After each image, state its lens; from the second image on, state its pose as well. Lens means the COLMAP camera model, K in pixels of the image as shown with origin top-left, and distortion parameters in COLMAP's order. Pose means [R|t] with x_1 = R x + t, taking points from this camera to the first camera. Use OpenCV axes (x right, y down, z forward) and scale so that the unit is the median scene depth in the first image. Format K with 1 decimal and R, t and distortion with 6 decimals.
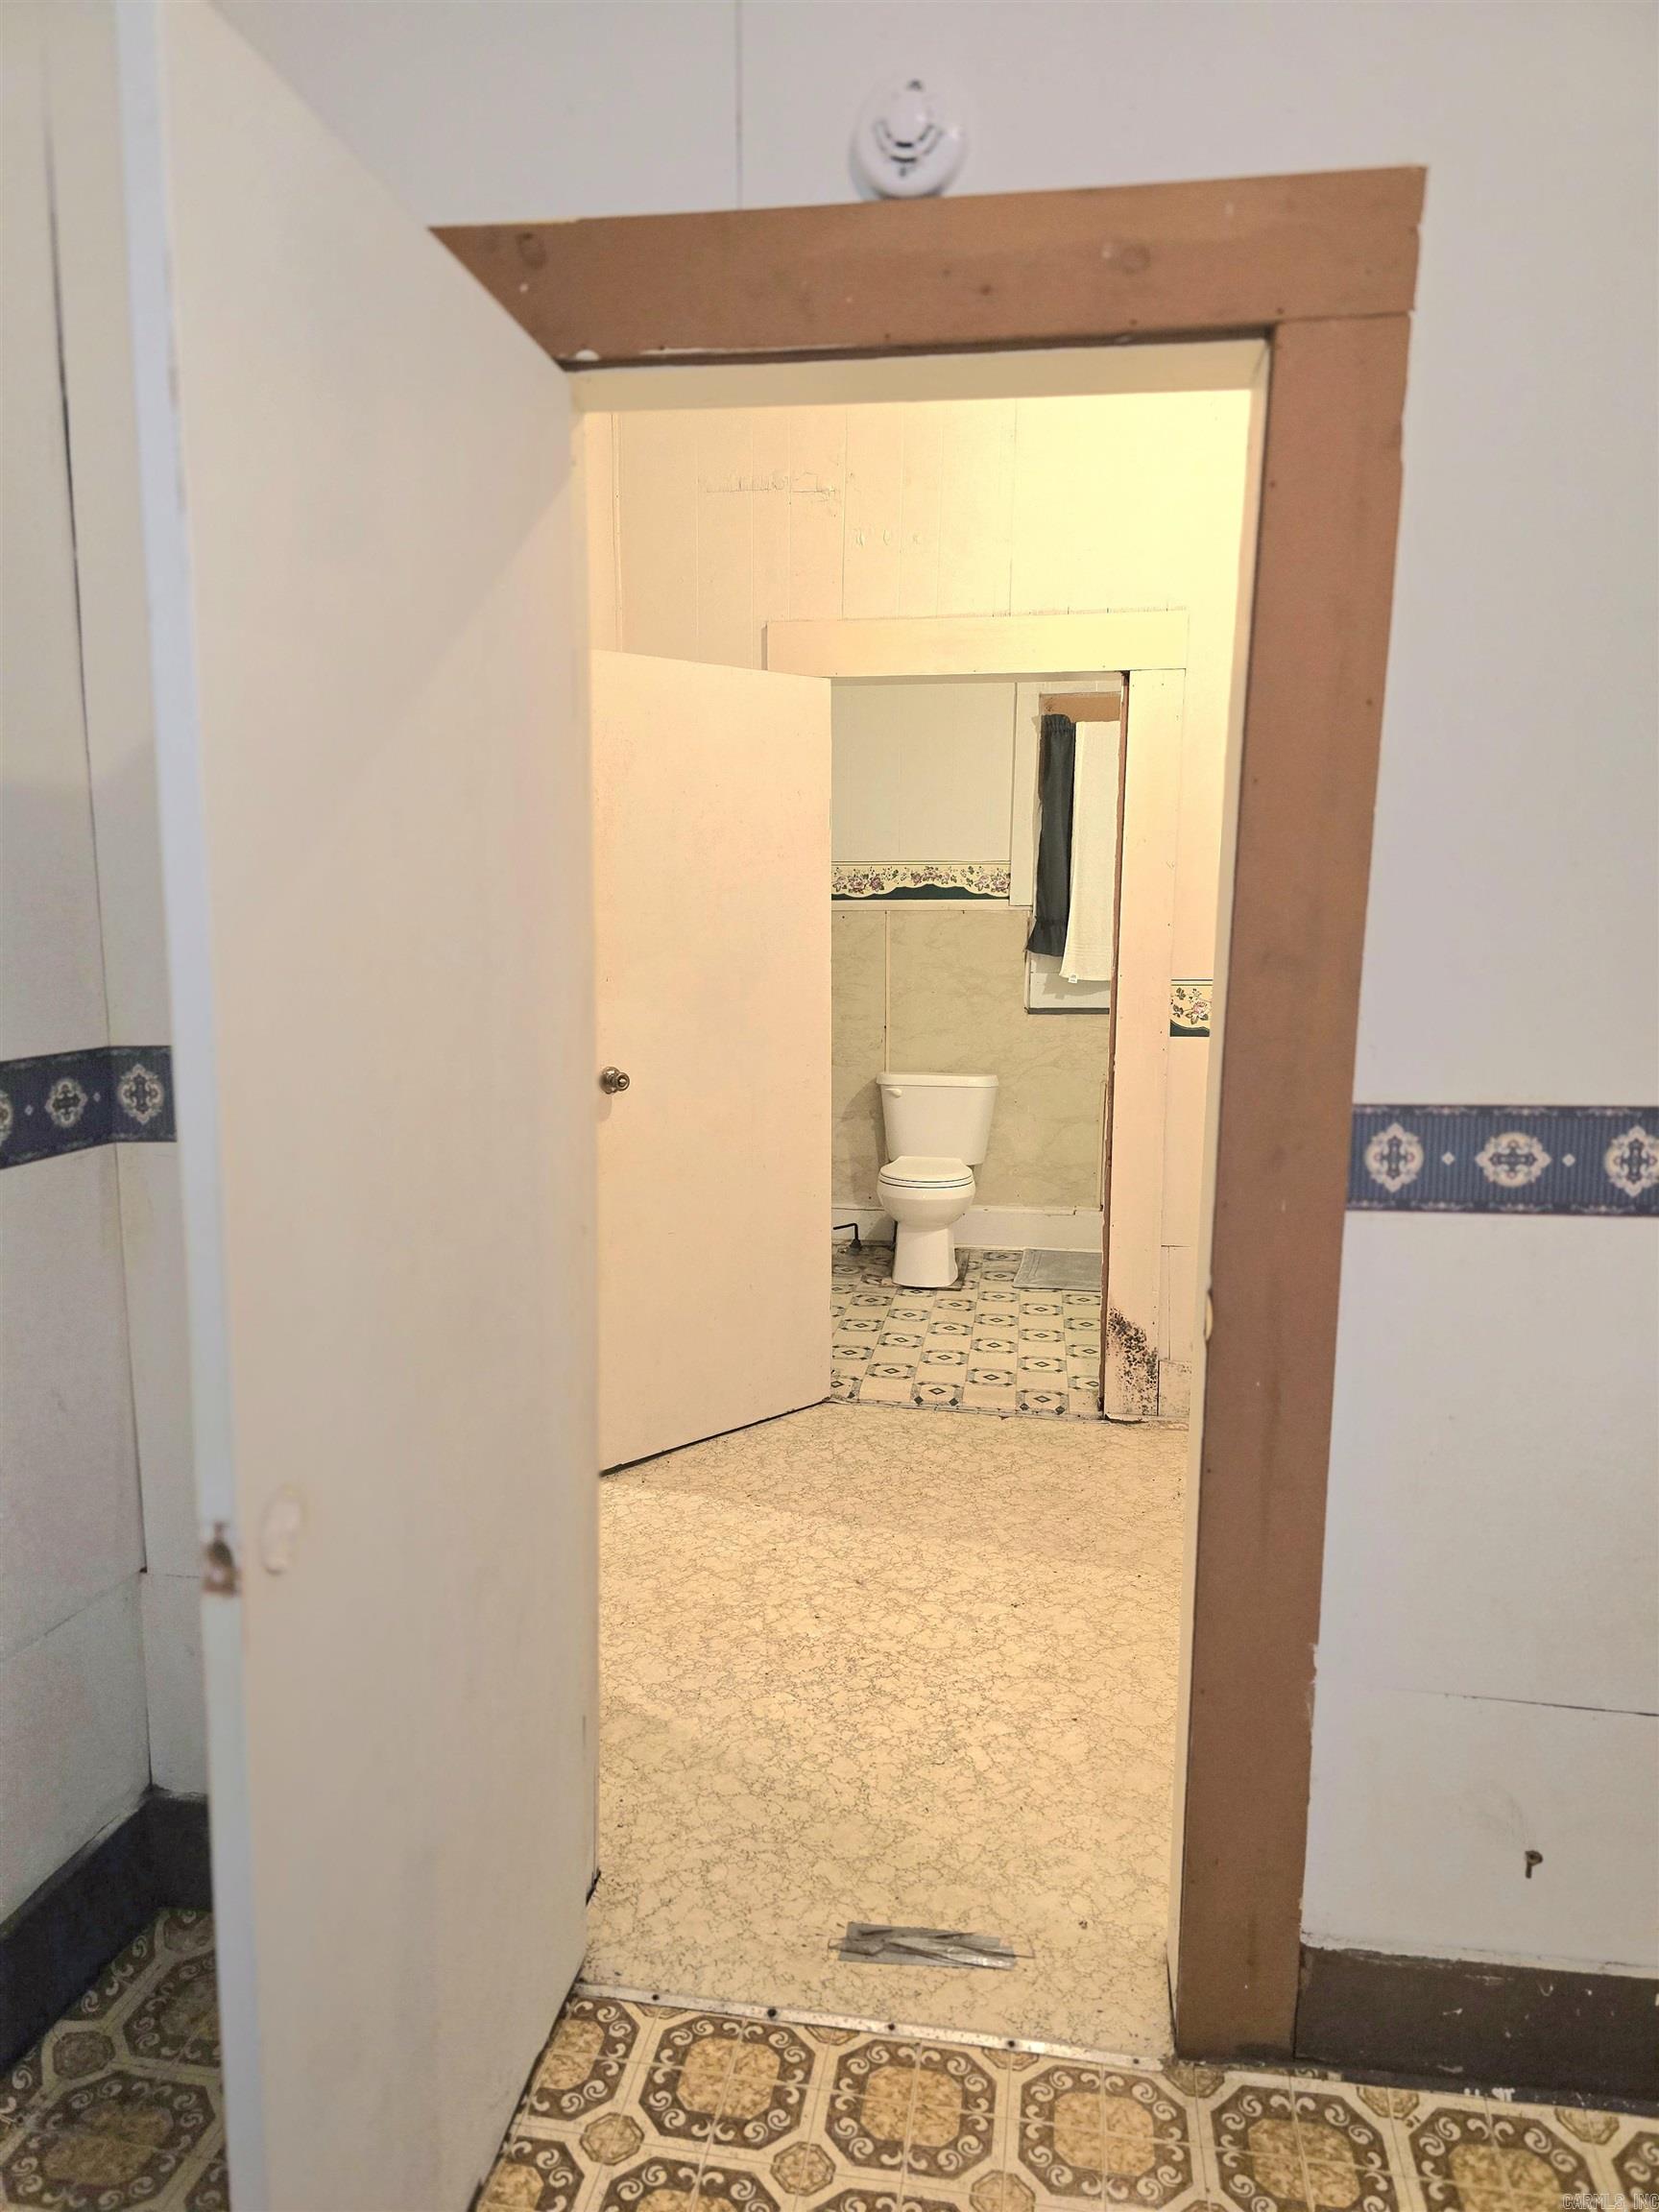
lens RADIAL K [[1488.4, 0, 832.2], [0, 1488.4, 1123.8], [0, 0, 1]] dist [0.074092, -0.060275]
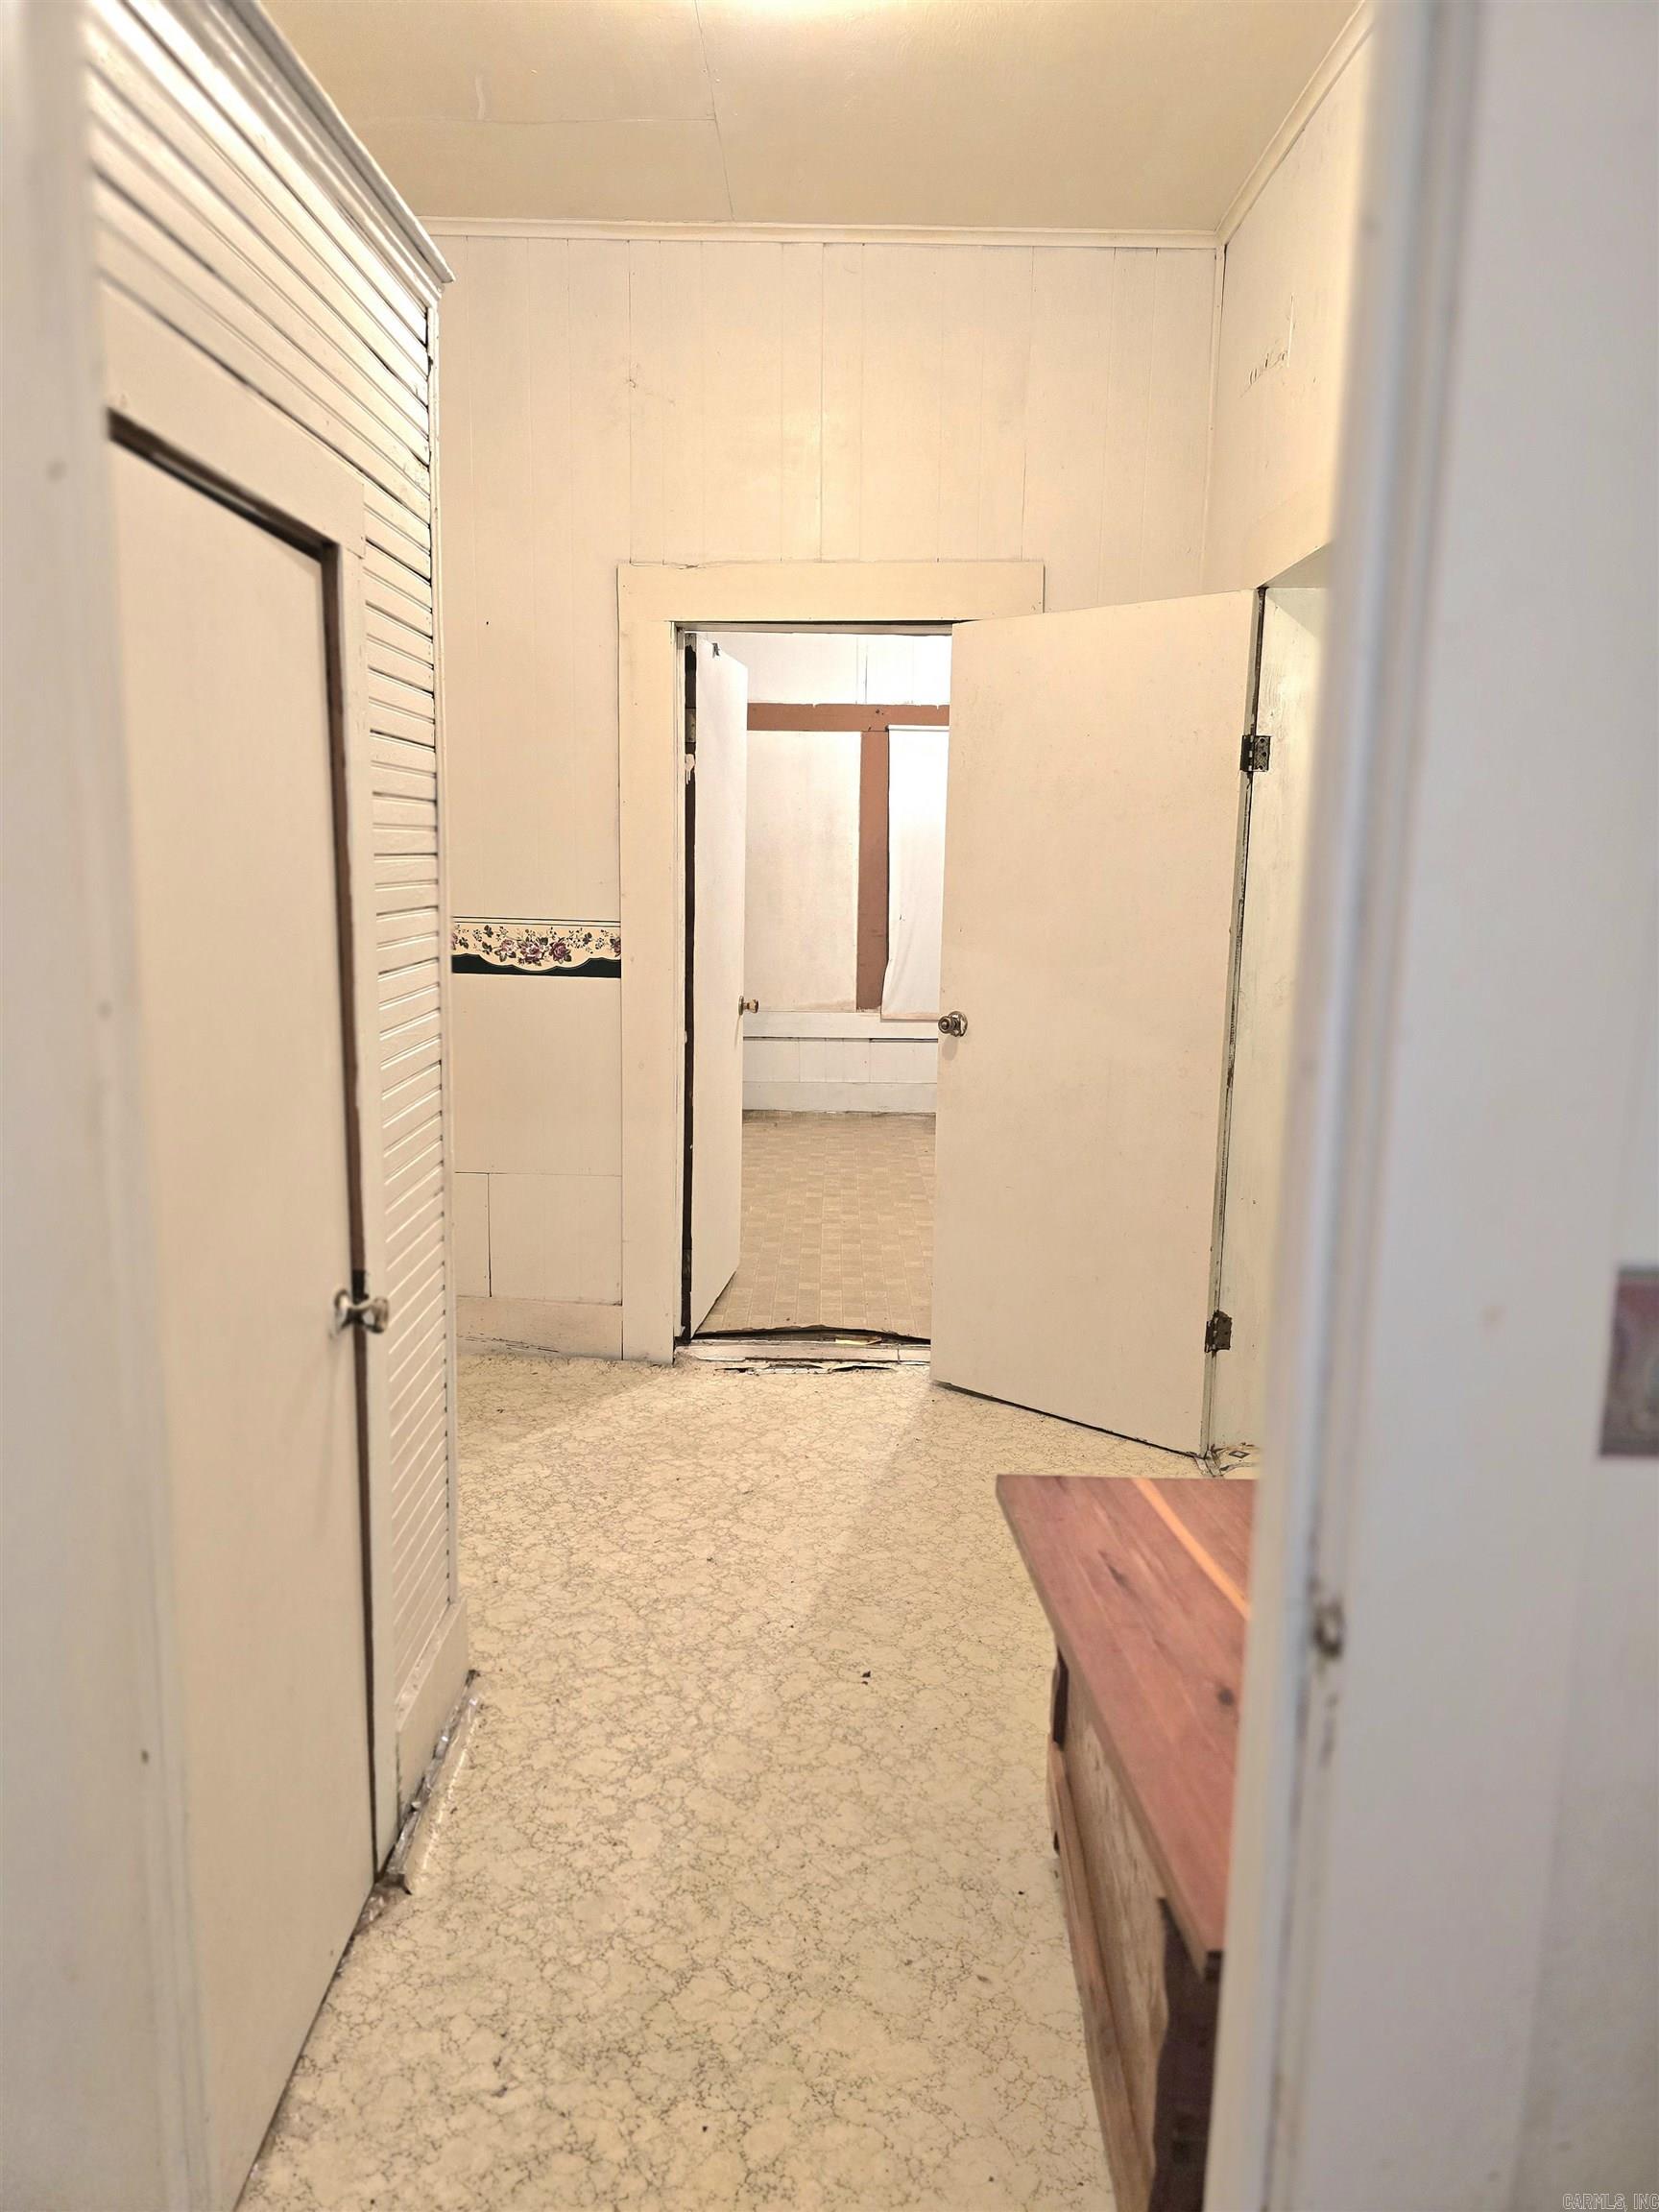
lens RADIAL K [[1488.4, 0, 832.2], [0, 1488.4, 1123.8], [0, 0, 1]] dist [0.074092, -0.060275]
pose [[0.142322, 0.179605, -0.973389, 1.235888], [-0.174383, 0.972568, 0.153956, -0.150440], [0.974338, 0.147832, 0.169738, 1.020740]]
